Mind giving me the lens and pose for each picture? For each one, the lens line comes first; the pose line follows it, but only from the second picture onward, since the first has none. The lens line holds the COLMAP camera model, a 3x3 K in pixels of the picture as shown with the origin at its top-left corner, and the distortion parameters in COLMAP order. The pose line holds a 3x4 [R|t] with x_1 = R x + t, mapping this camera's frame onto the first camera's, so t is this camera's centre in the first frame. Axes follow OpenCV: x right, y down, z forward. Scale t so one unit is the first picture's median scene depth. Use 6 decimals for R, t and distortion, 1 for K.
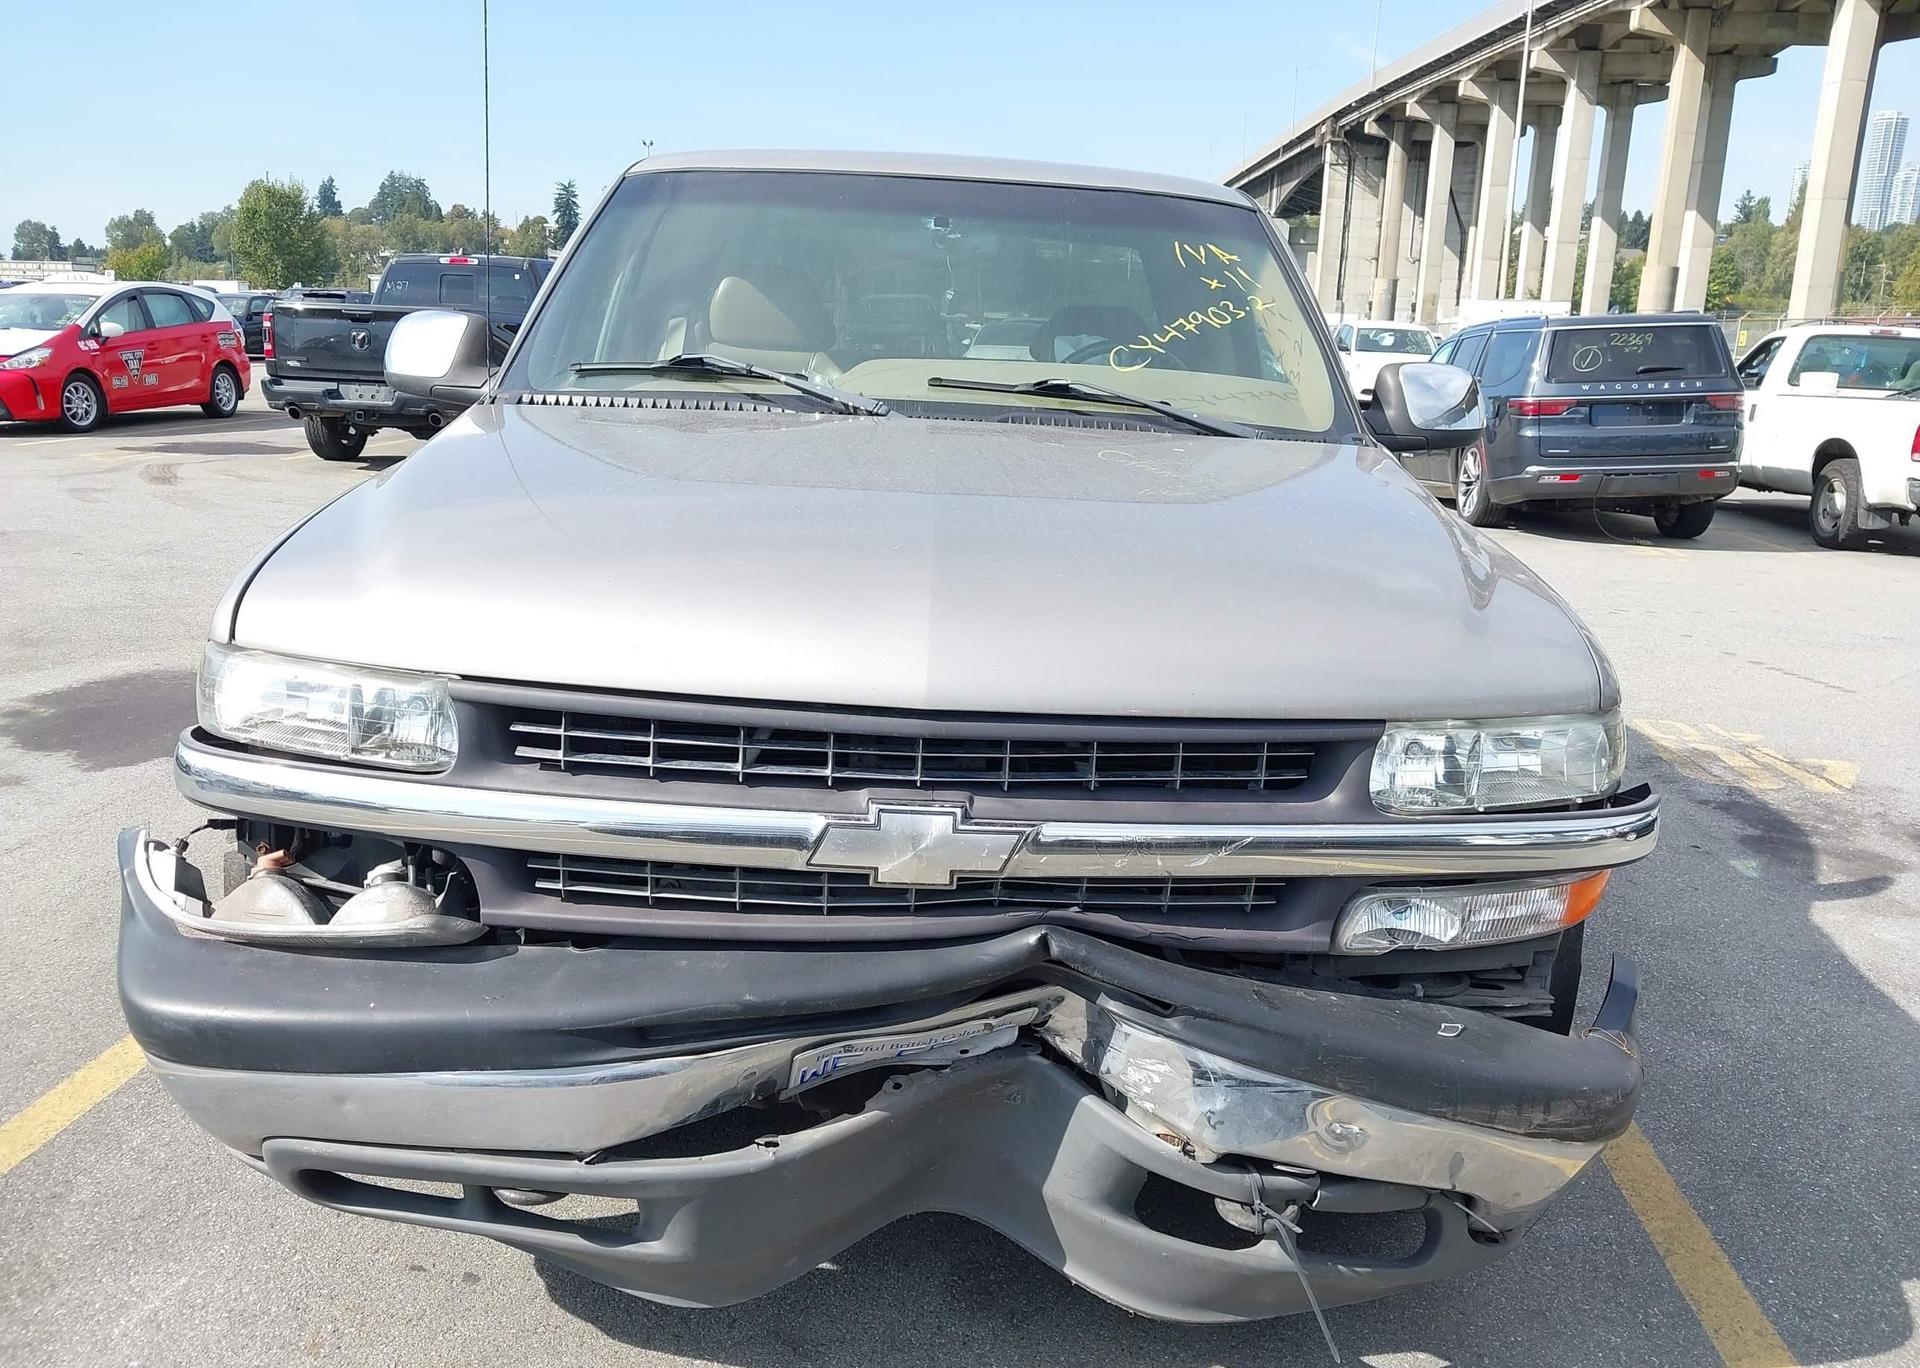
lens RADIAL K [[1575.6, 0, 977.3], [0, 1575.6, 676.4], [0, 0, 1]] dist [-0.001006, -0.006163]
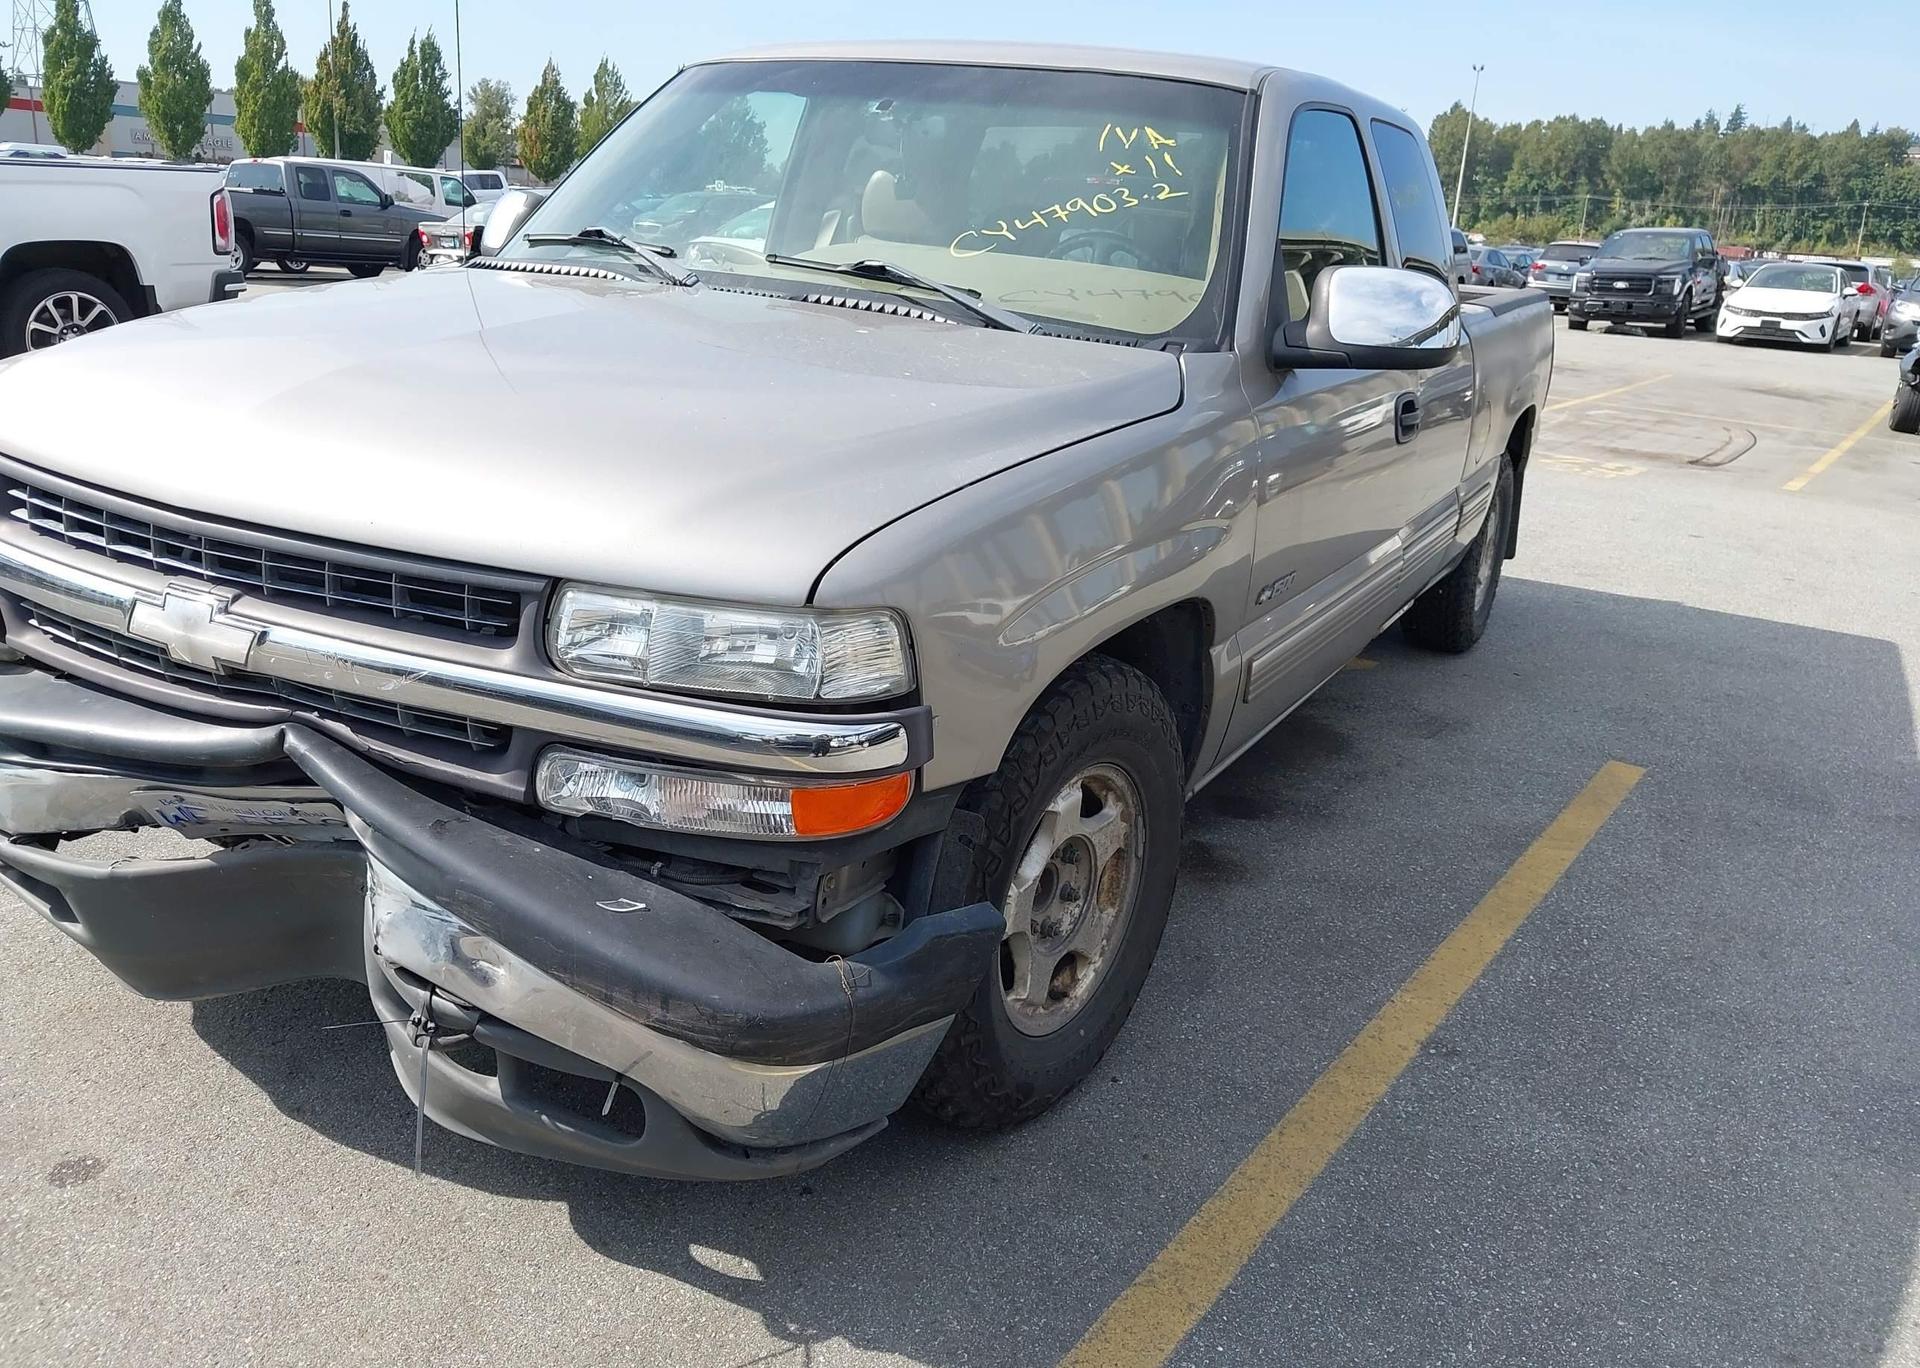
lens RADIAL K [[1593.0, 0, 960.0], [0, 1593.0, 684.0], [0, 0, 1]] dist [-0.015455, -0.006808]
pose [[0.872971, 0.156887, -0.461853, 0.931038], [-0.137117, 0.987611, 0.076311, -0.016977], [0.468103, -0.003289, 0.883668, 0.227689]]
